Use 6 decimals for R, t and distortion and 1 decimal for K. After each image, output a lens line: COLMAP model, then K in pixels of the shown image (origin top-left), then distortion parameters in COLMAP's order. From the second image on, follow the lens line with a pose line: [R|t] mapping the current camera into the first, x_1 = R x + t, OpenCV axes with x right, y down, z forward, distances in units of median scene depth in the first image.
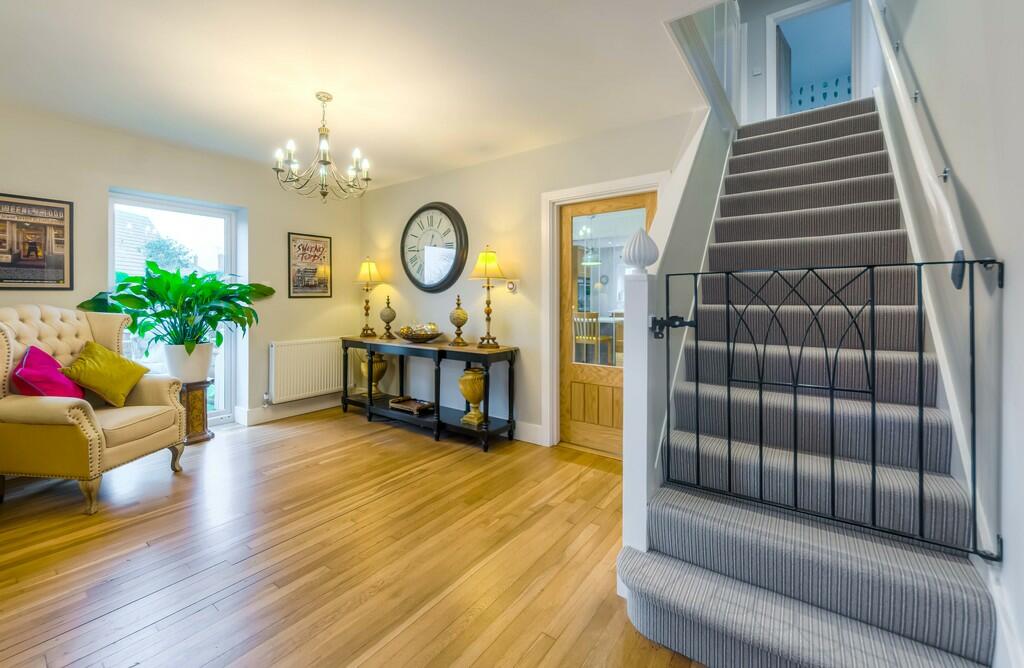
lens RADIAL K [[414.2, 0, 512.9], [0, 414.2, 300.2], [0, 0, 1]] dist [-0.001425, 0.000180]
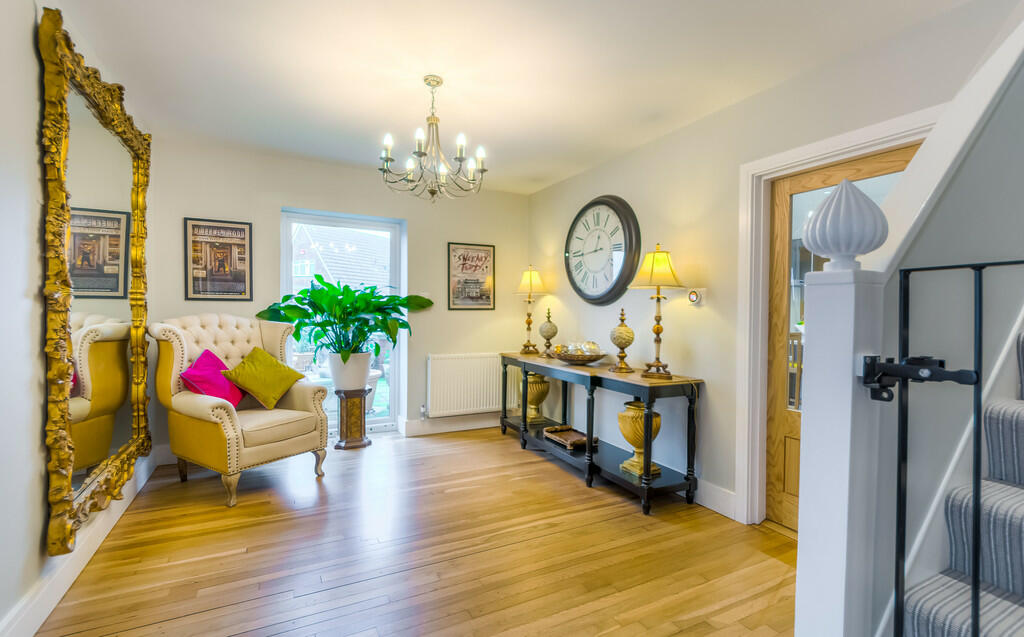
lens RADIAL K [[455.5, 0, 512.0], [0, 455.5, 318.5], [0, 0, 1]] dist [0.003173, -0.000757]
pose [[0.888649, 0.019335, -0.458180, 0.087018], [-0.014677, 0.999798, 0.013725, -0.002368], [0.458353, -0.005472, 0.888754, 0.132102]]
